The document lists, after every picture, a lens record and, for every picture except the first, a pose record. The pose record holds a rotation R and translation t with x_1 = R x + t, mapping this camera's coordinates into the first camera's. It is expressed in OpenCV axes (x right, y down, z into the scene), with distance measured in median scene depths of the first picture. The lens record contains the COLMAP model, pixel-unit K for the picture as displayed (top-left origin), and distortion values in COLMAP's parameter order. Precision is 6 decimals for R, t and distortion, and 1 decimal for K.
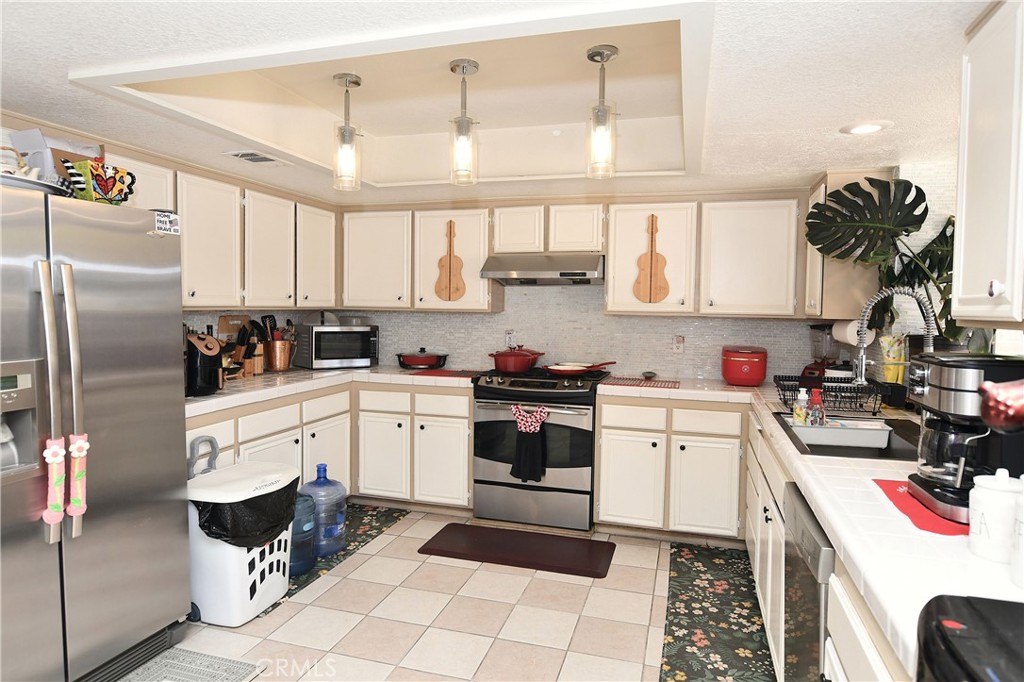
lens RADIAL K [[615.1, 0, 511.2], [0, 615.1, 338.4], [0, 0, 1]] dist [-0.026994, 0.002814]
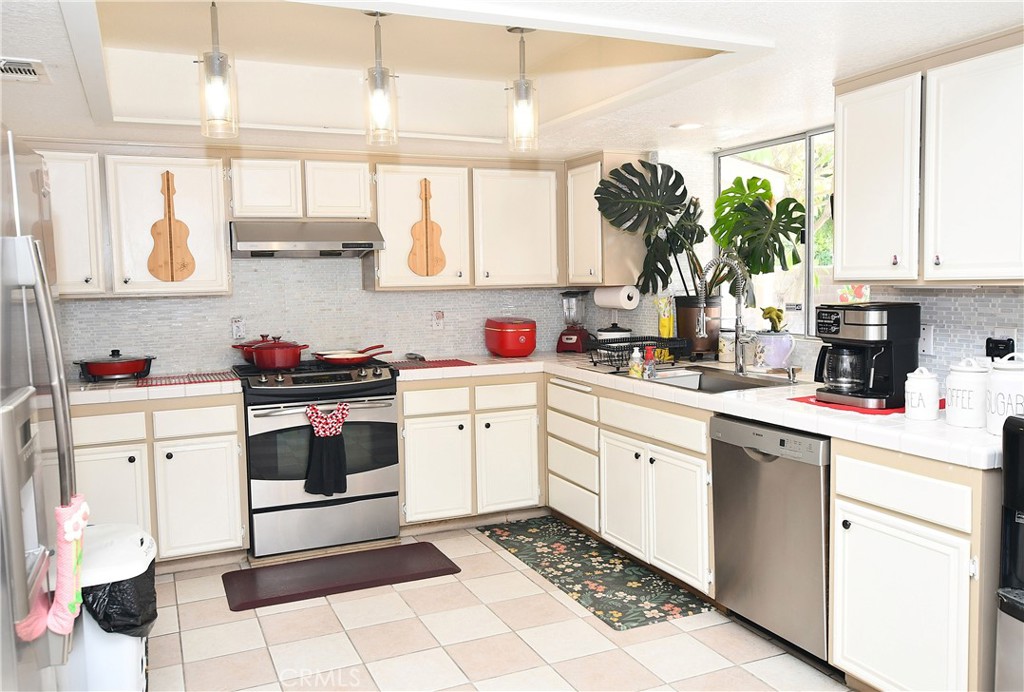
lens RADIAL K [[811.8, 0, 511.2], [0, 811.8, 344.0], [0, 0, 1]] dist [-0.032328, 0.011731]
pose [[0.756165, -0.082768, 0.649125, -0.484781], [0.064397, 0.996566, 0.052054, -0.012666], [-0.651204, 0.002440, 0.758899, 0.007820]]
